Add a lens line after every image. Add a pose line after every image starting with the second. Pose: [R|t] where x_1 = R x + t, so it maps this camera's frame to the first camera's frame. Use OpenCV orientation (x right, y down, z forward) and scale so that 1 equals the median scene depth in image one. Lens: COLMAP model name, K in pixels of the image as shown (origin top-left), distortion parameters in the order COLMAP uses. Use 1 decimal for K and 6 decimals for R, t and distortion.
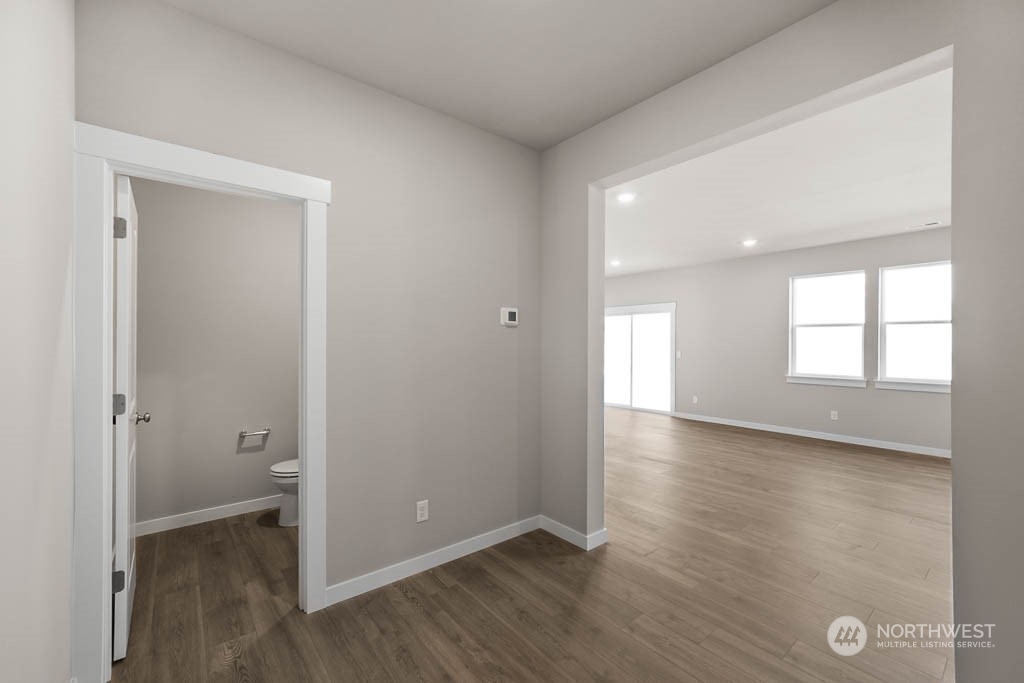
lens RADIAL K [[416.7, 0, 506.6], [0, 416.7, 340.9], [0, 0, 1]] dist [-0.003782, 0.000364]
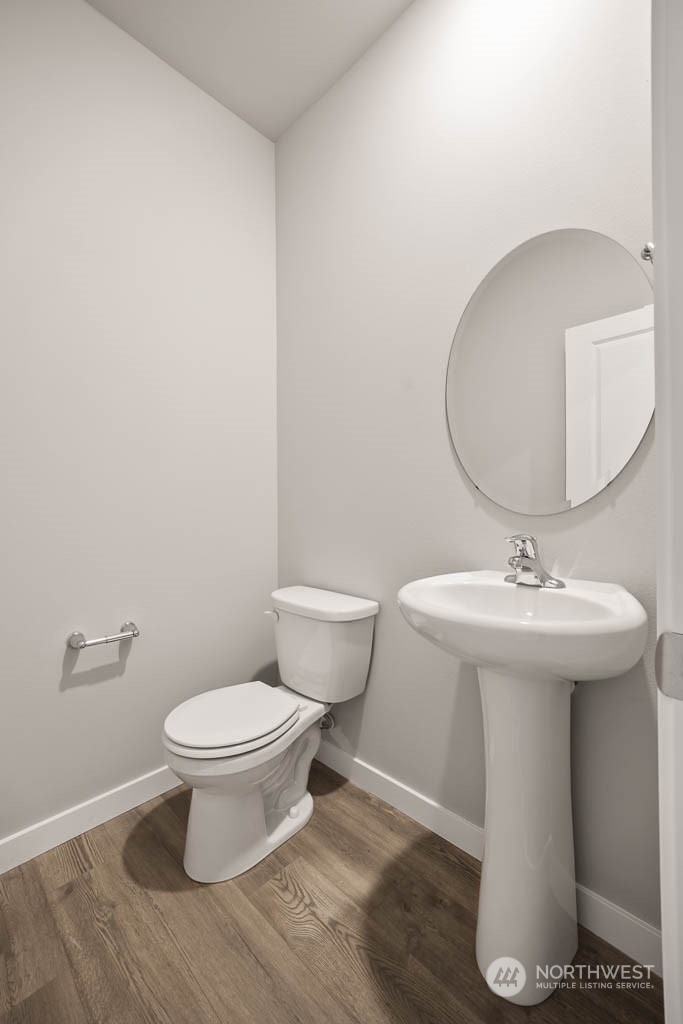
lens RADIAL K [[416.7, 0, 345.3], [0, 416.7, 512.3], [0, 0, 1]] dist [-0.003782, 0.000364]
pose [[0.990956, 0.000450, 0.134183, -0.427008], [-0.001565, 0.999965, 0.008205, 0.093585], [-0.134175, -0.008341, 0.990923, 0.561443]]
